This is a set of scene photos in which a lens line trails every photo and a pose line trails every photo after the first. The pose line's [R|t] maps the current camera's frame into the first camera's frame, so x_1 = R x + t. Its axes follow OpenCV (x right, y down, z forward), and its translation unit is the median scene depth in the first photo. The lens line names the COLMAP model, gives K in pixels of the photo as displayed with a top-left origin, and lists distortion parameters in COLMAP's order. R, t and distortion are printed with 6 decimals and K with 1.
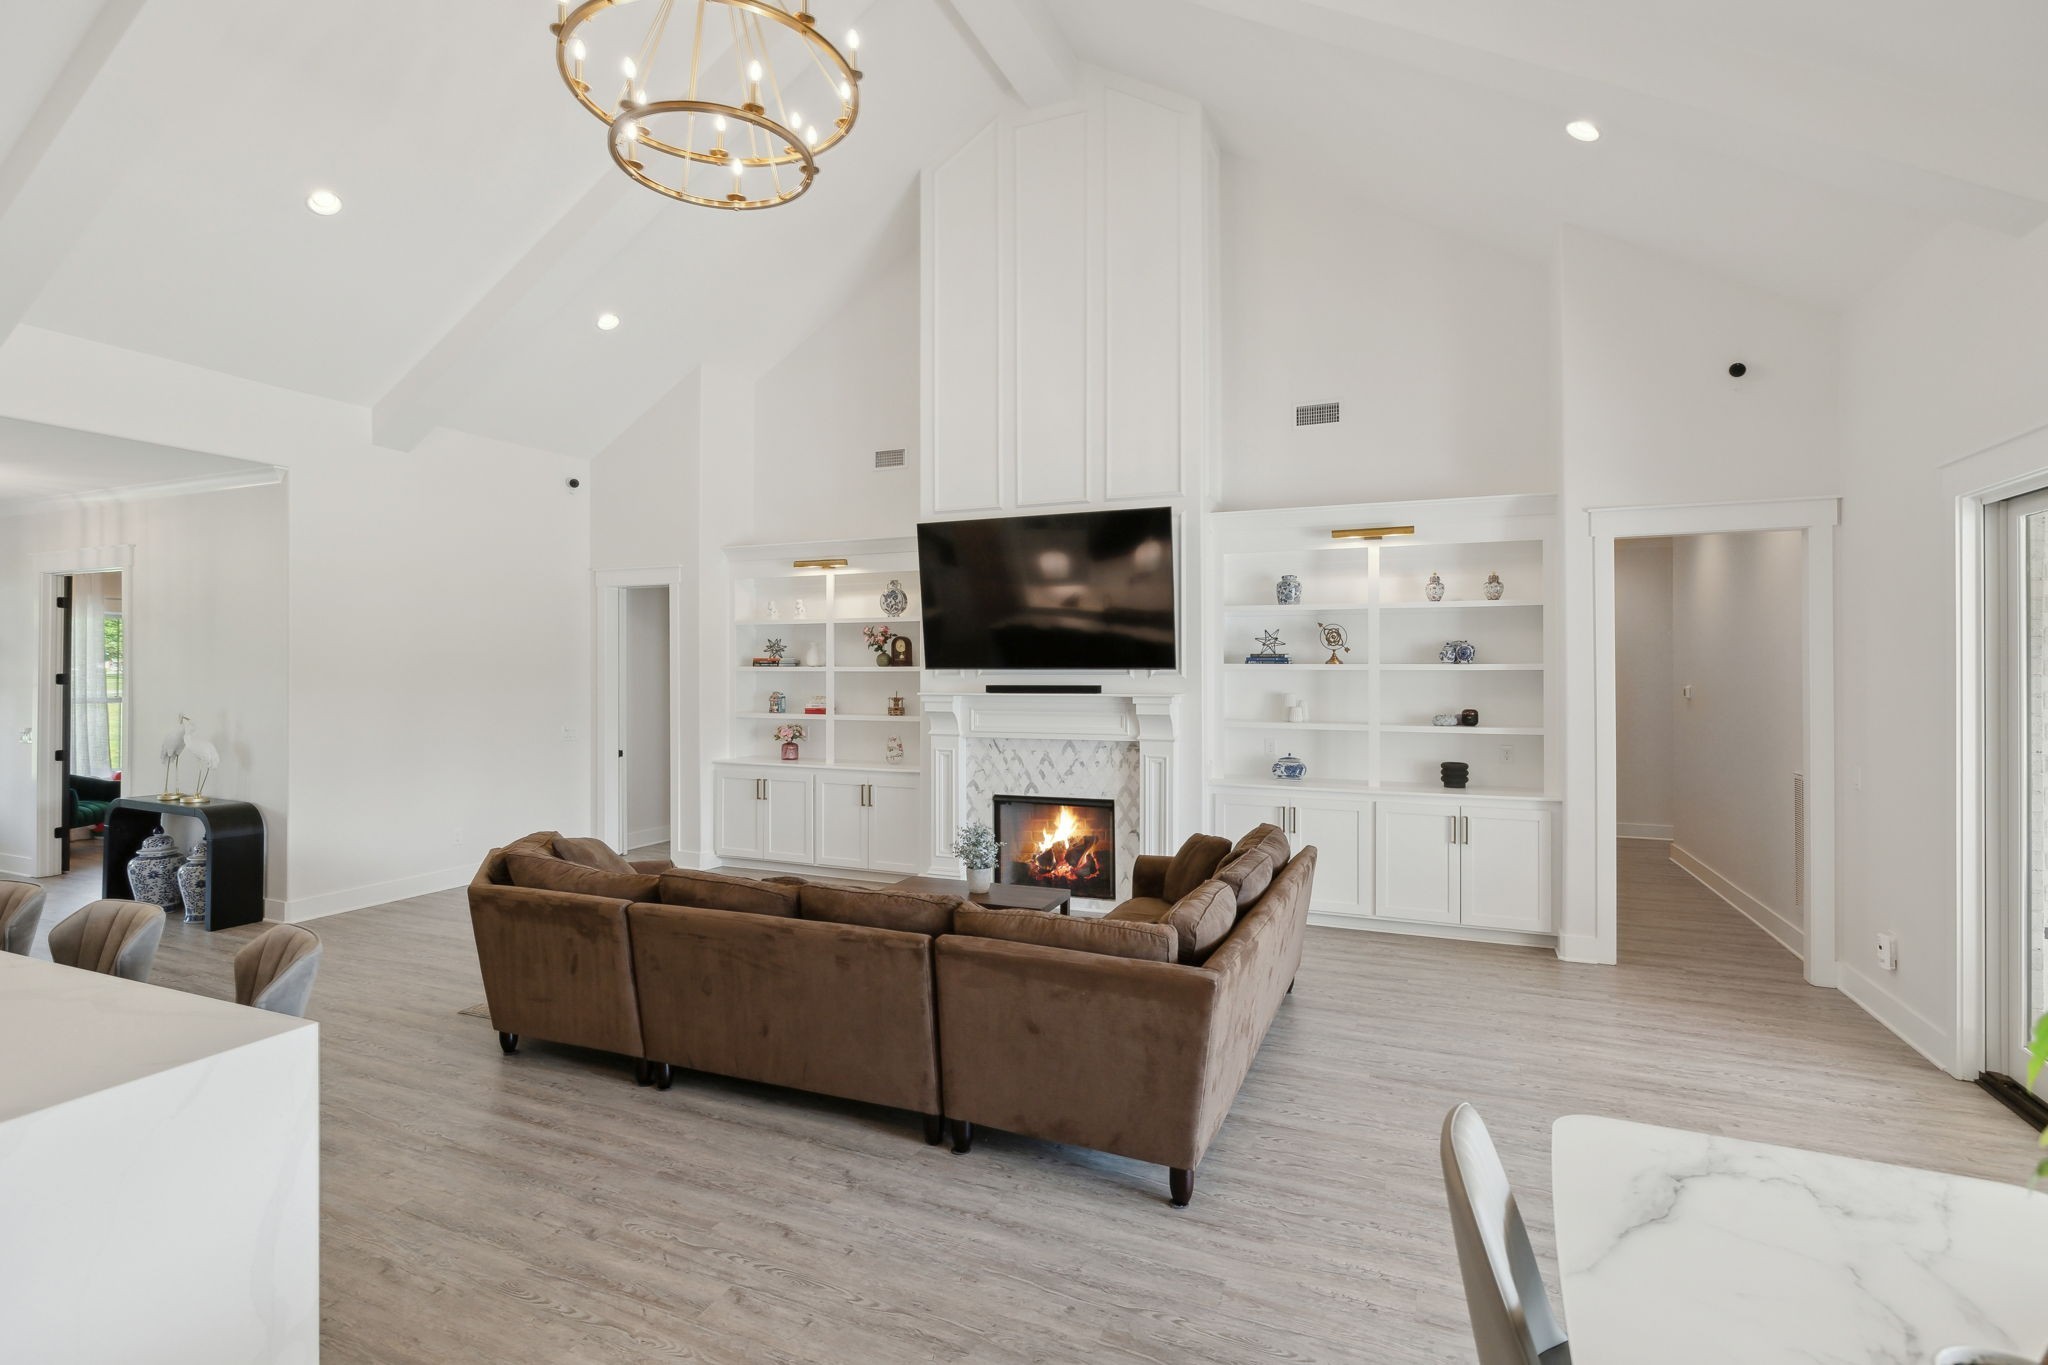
lens RADIAL K [[955.1, 0, 1019.9], [0, 955.1, 659.6], [0, 0, 1]] dist [-0.002371, -0.000354]
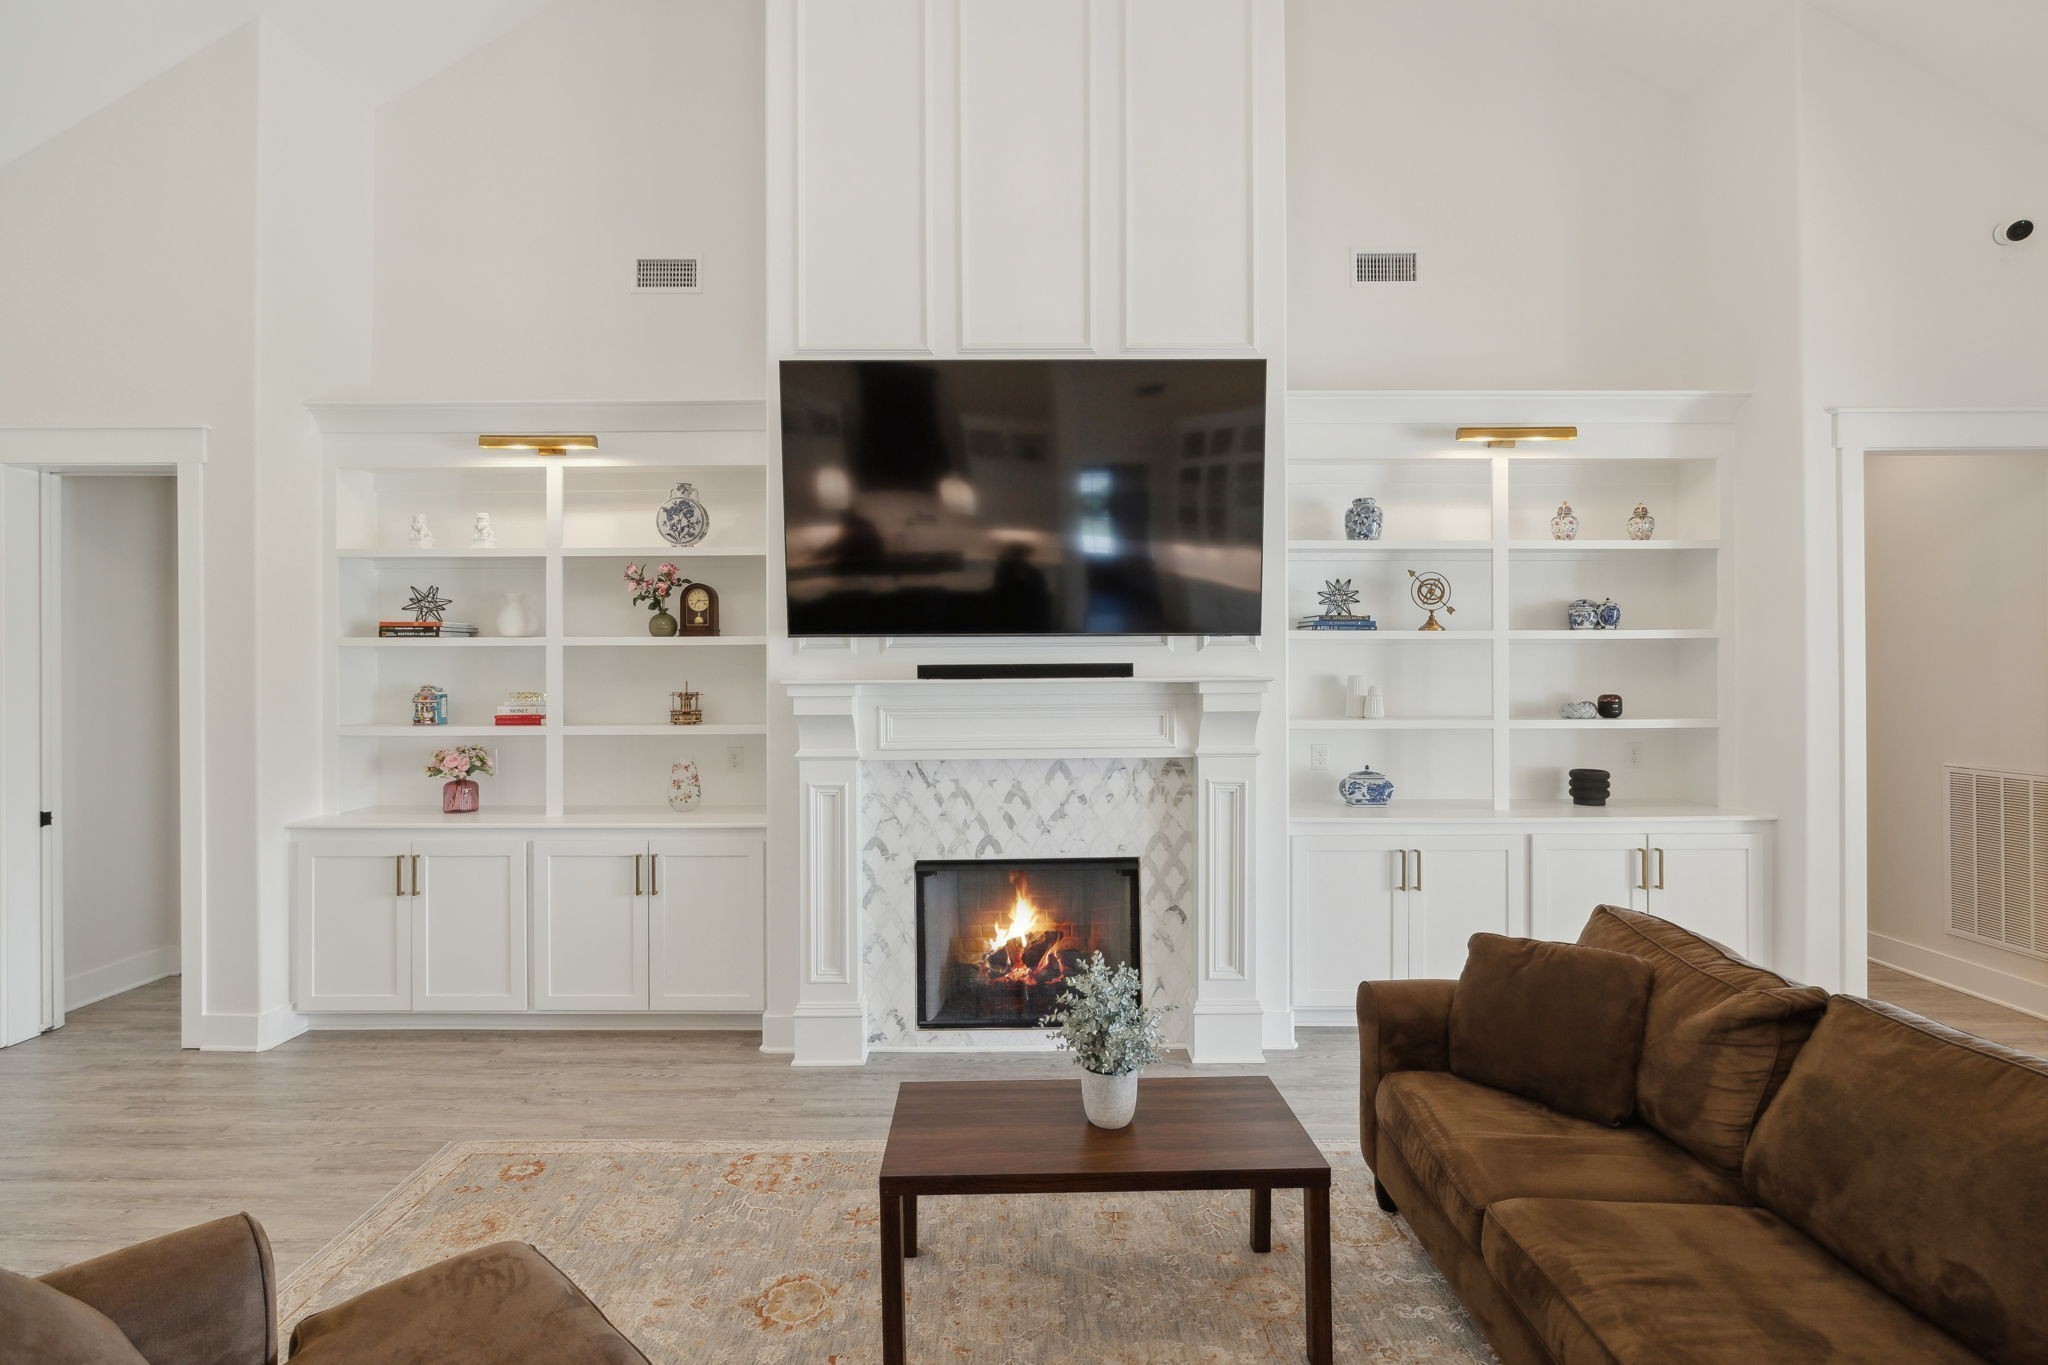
lens RADIAL K [[955.1, 0, 1019.9], [0, 955.1, 659.6], [0, 0, 1]] dist [-0.002371, -0.000354]
pose [[0.922160, -0.000790, 0.386808, -0.187596], [0.000251, 0.999999, 0.001445, 0.022196], [-0.386809, -0.001236, 0.922159, 0.456518]]
